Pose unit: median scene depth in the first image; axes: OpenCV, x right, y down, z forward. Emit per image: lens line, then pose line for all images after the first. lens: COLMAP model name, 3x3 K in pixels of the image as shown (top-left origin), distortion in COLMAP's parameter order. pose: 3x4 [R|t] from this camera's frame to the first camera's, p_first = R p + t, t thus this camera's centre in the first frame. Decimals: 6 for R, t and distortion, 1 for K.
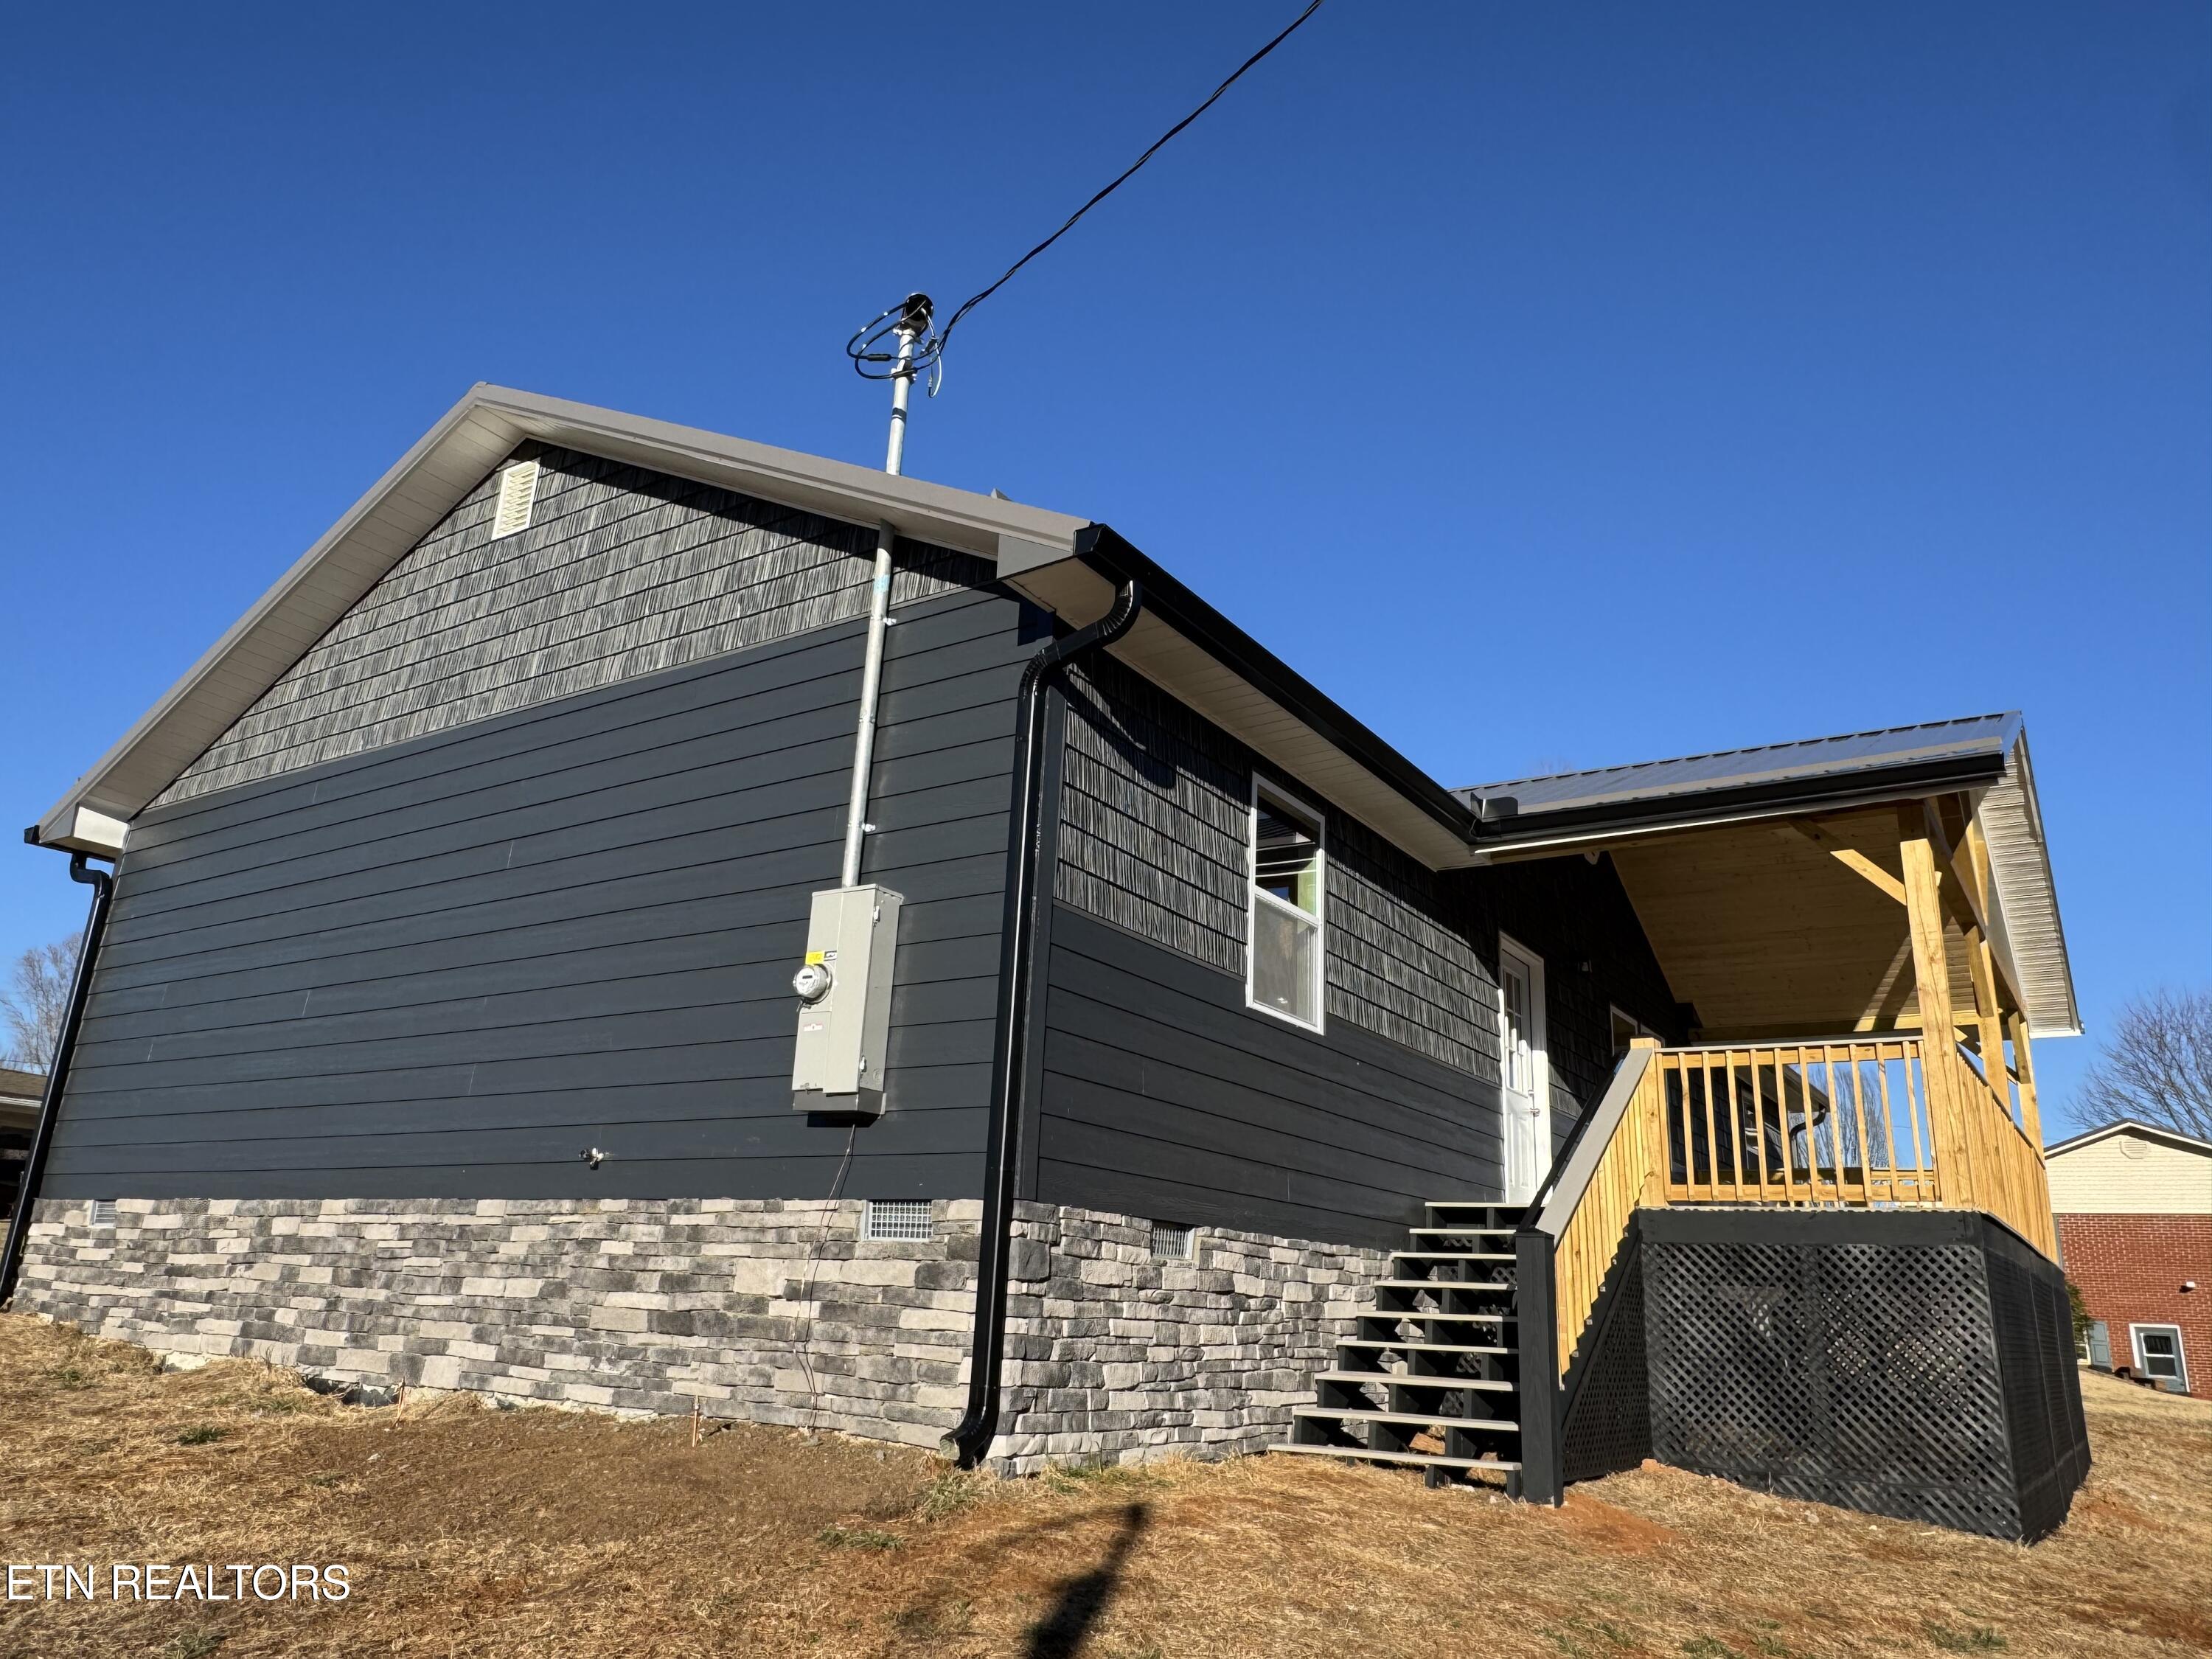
lens RADIAL K [[1517.5, 0, 1106.0], [0, 1517.5, 829.5], [0, 0, 1]] dist [-0.019054, -0.003180]
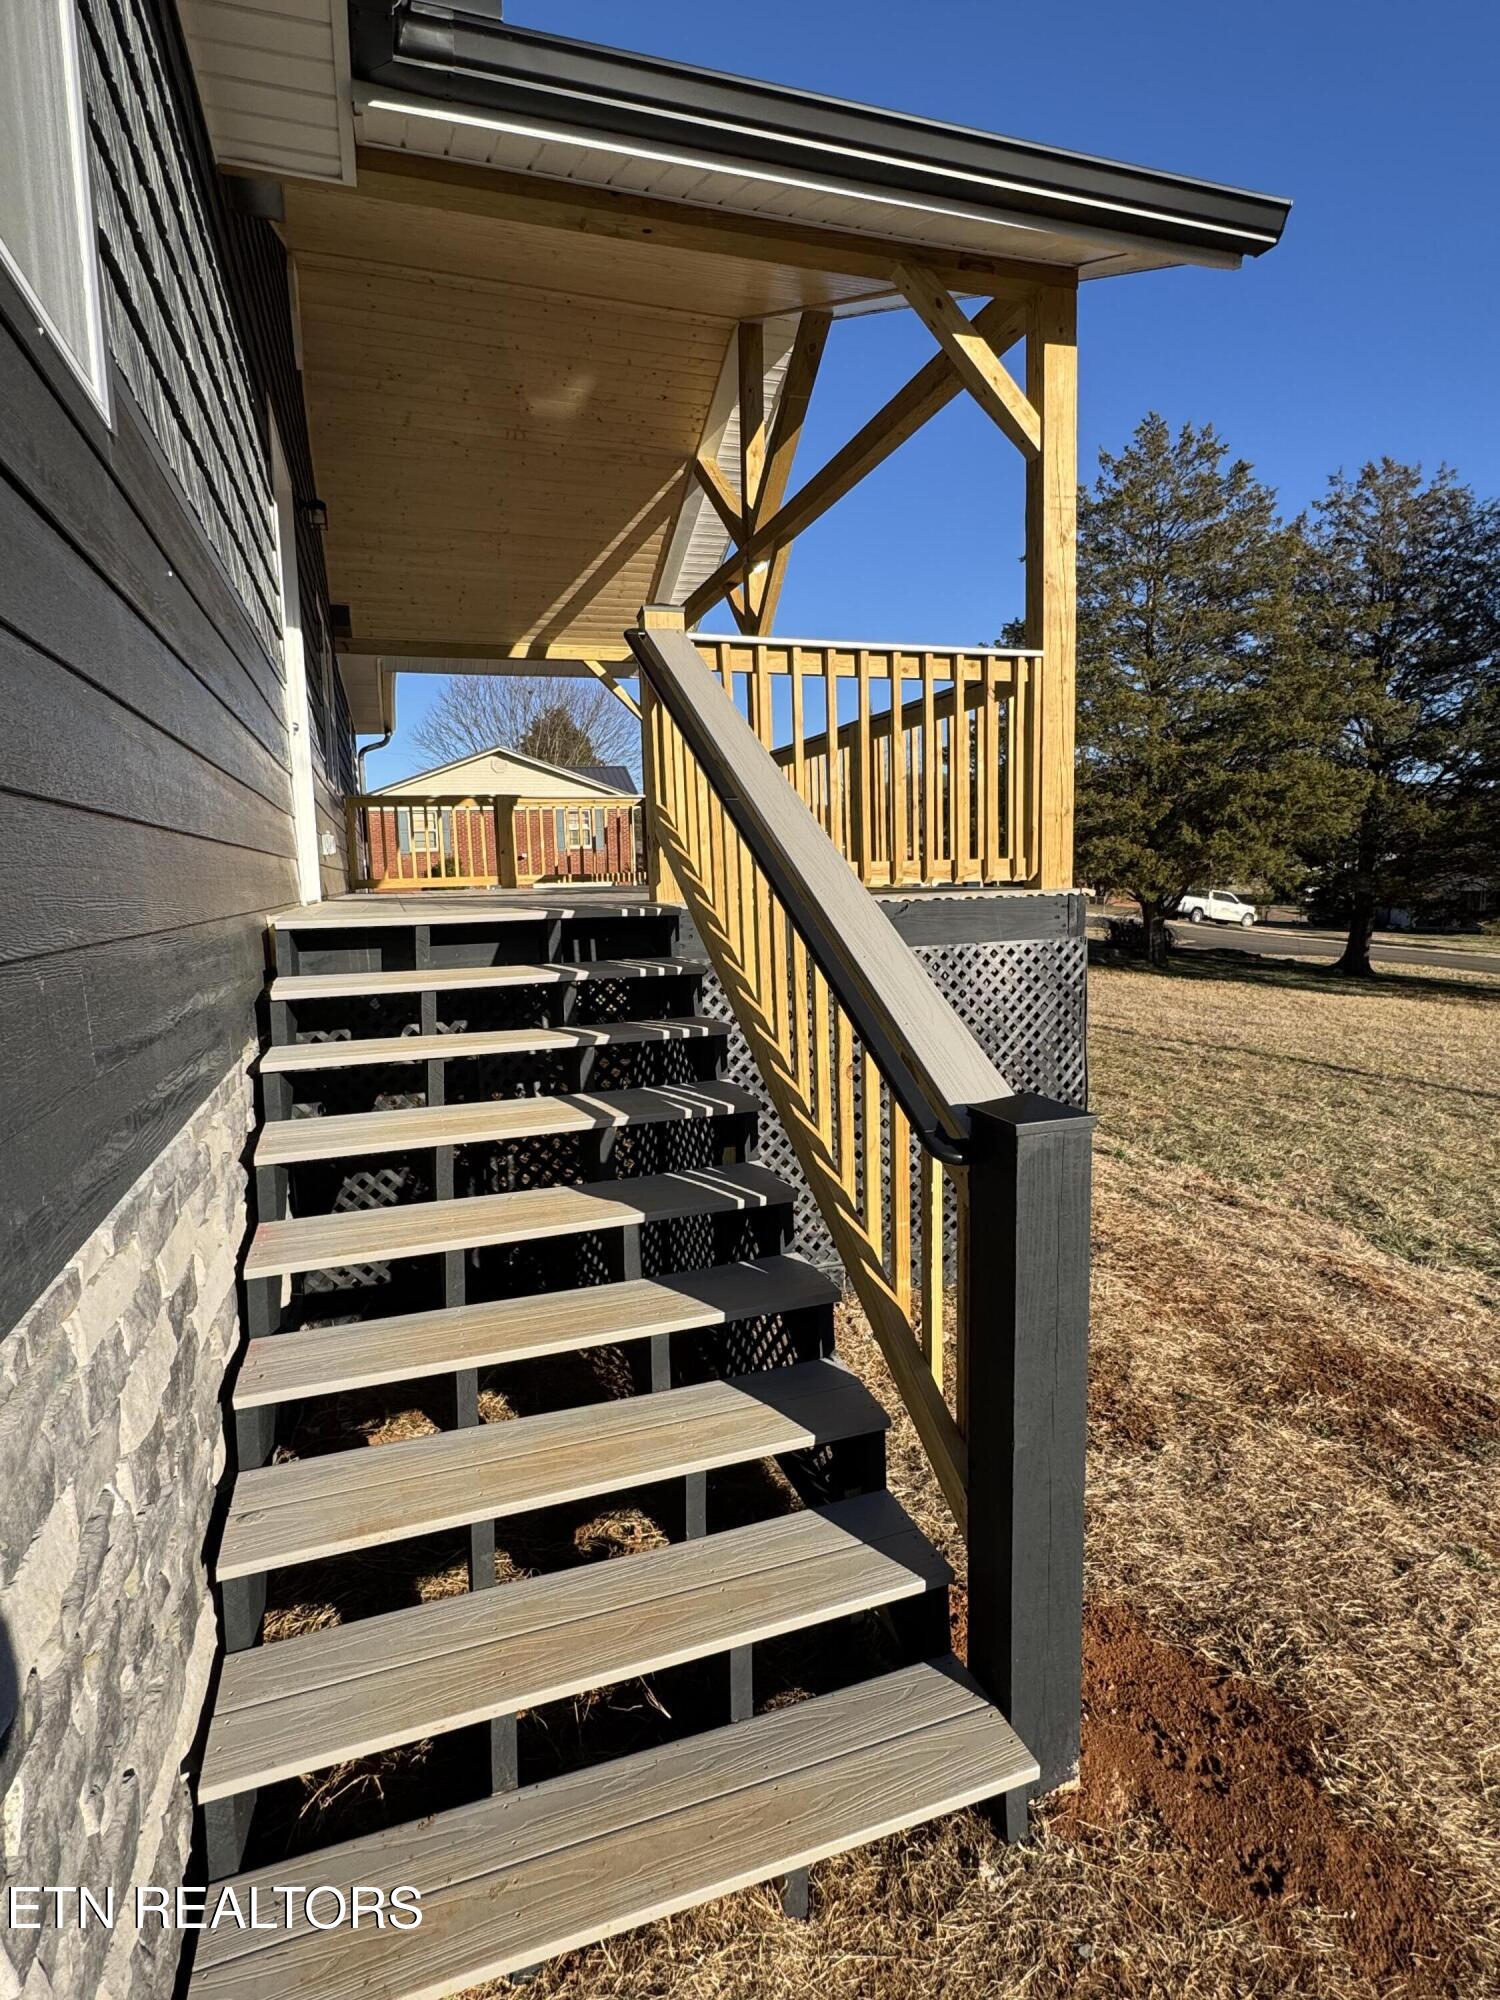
lens RADIAL K [[1045.4, 0, 750.0], [0, 1045.4, 1000.0], [0, 0, 1]] dist [-0.000529, 0.000041]
pose [[0.609384, -0.160929, 0.776372, 0.056920], [-0.185513, 0.923066, 0.336948, 0.166687], [-0.770867, -0.349358, 0.532647, 0.899688]]
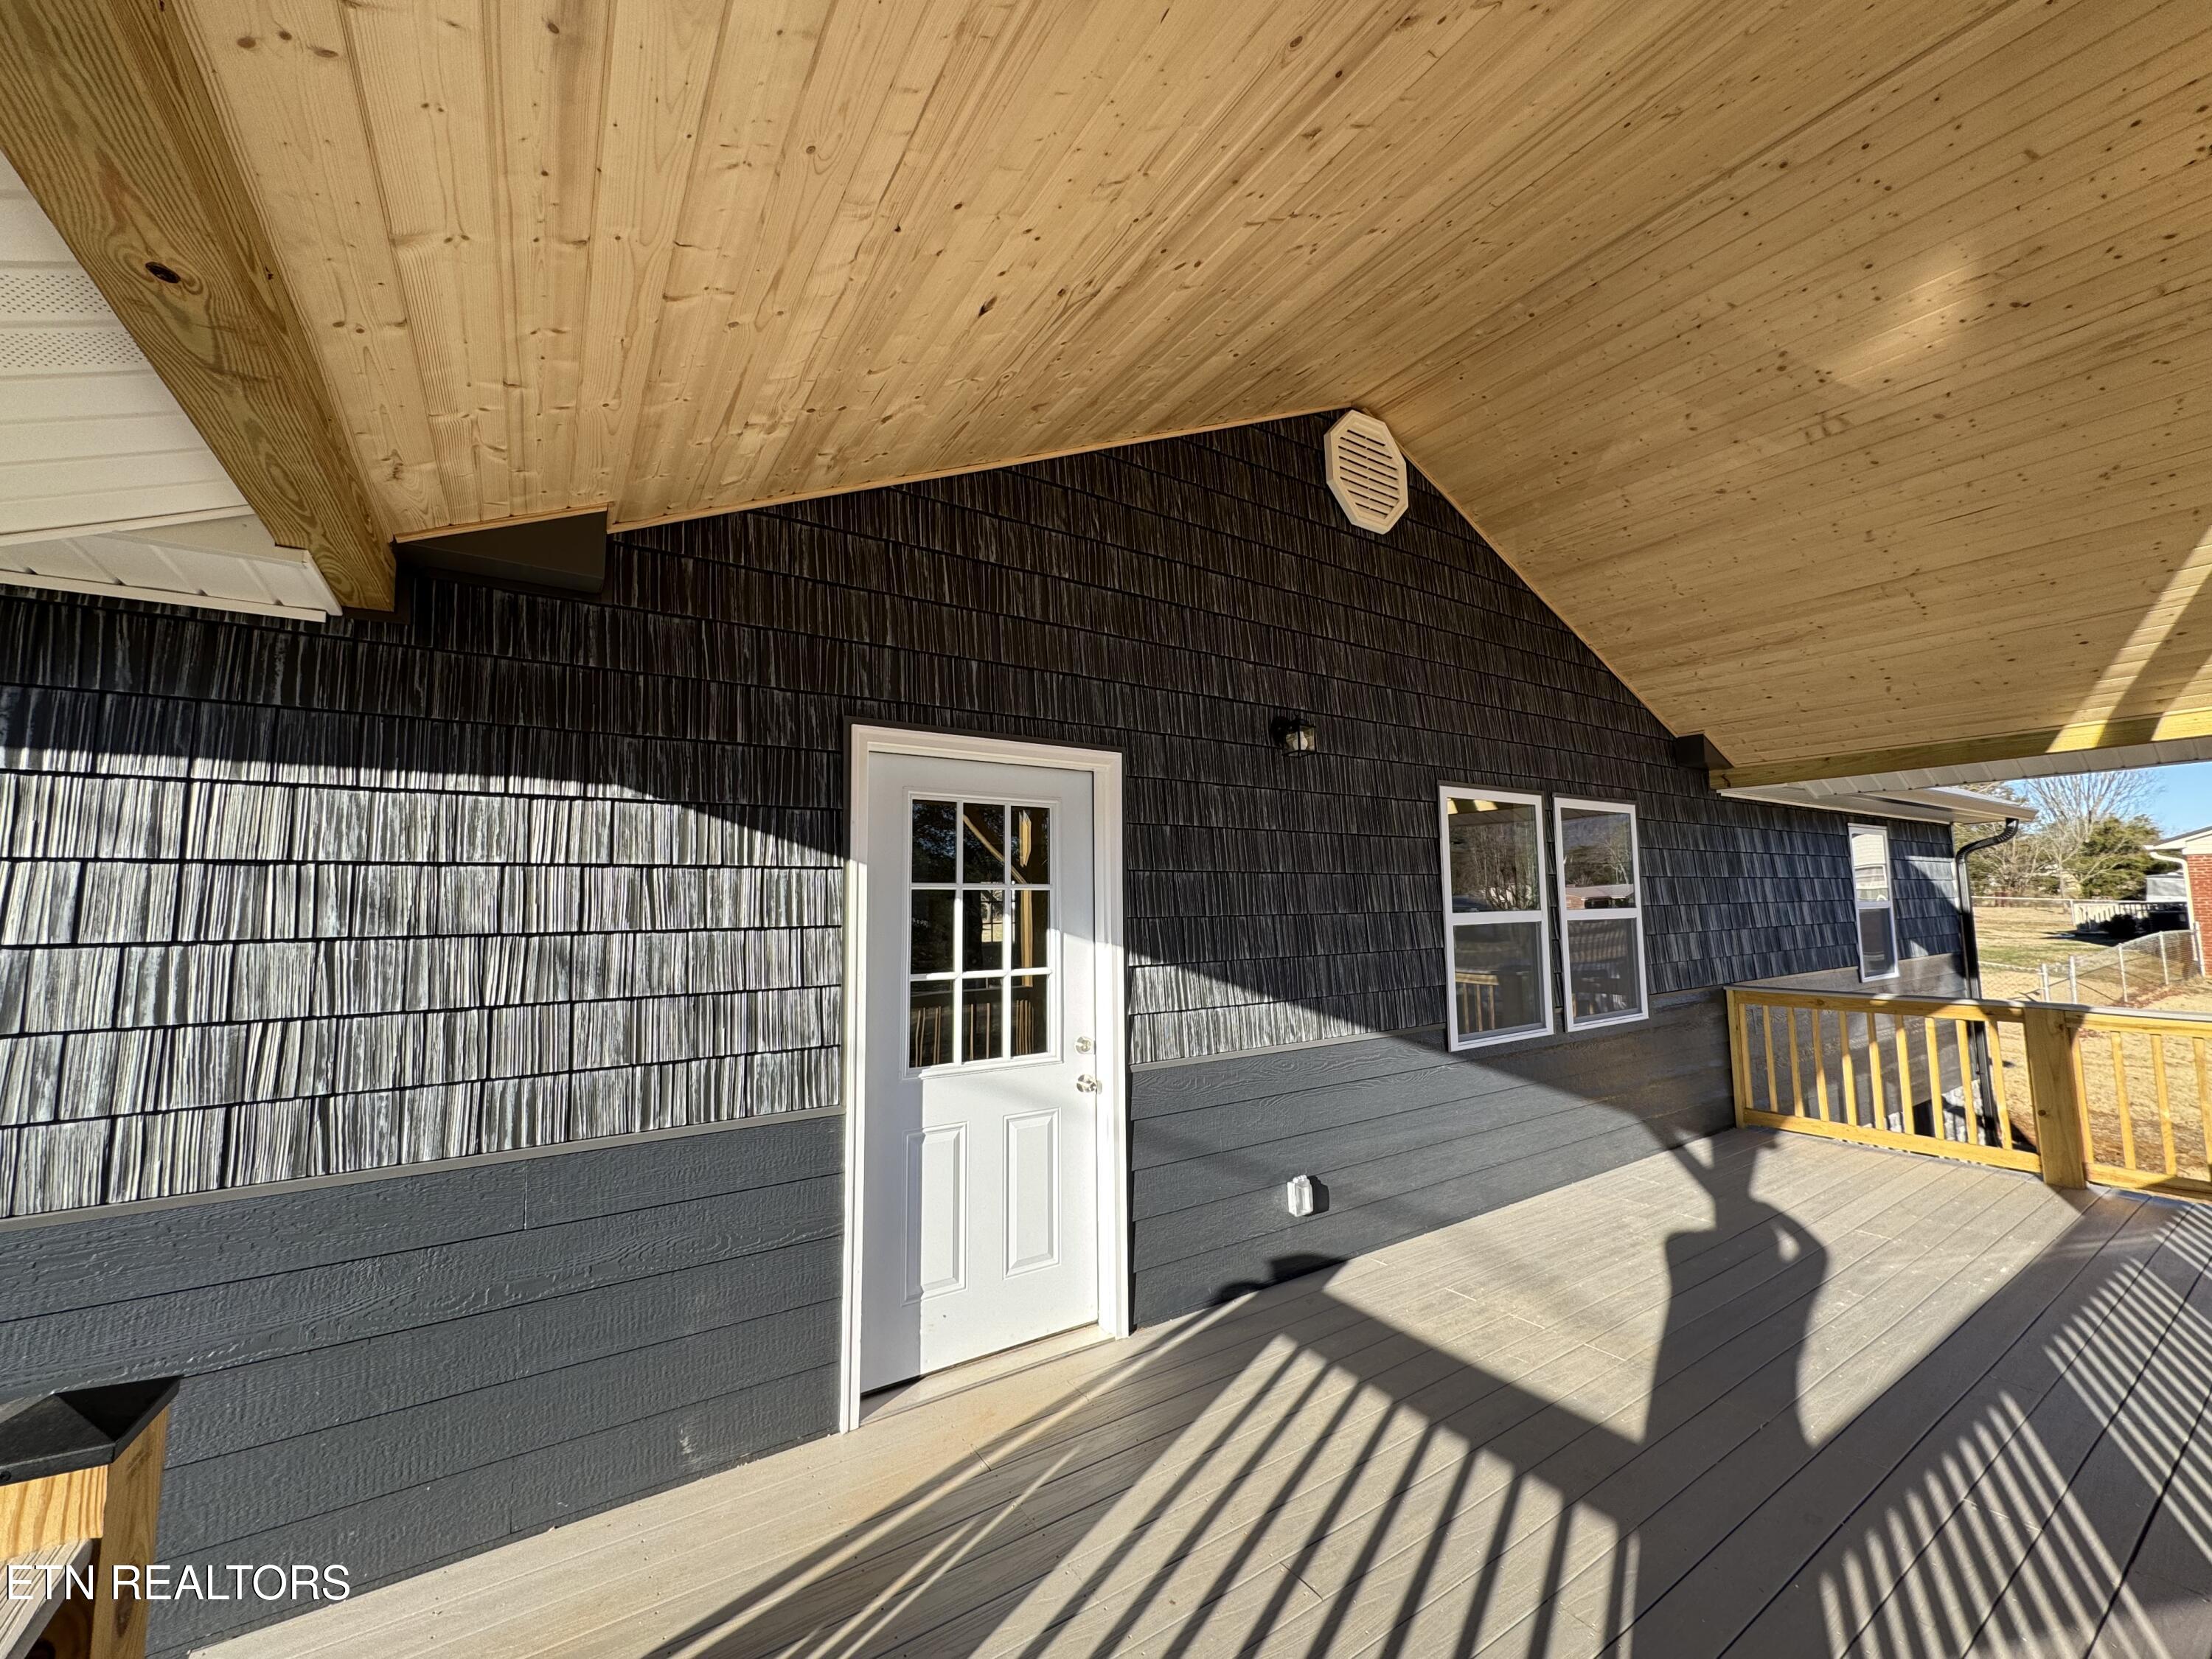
lens RADIAL K [[877.4, 0, 1106.0], [0, 877.4, 829.5], [0, 0, 1]] dist [-0.000912, 0.001172]
pose [[0.915296, -0.091883, -0.392162, 0.638428], [0.173182, 0.968816, 0.177209, 0.097411], [0.363651, -0.230114, 0.902666, 1.219018]]
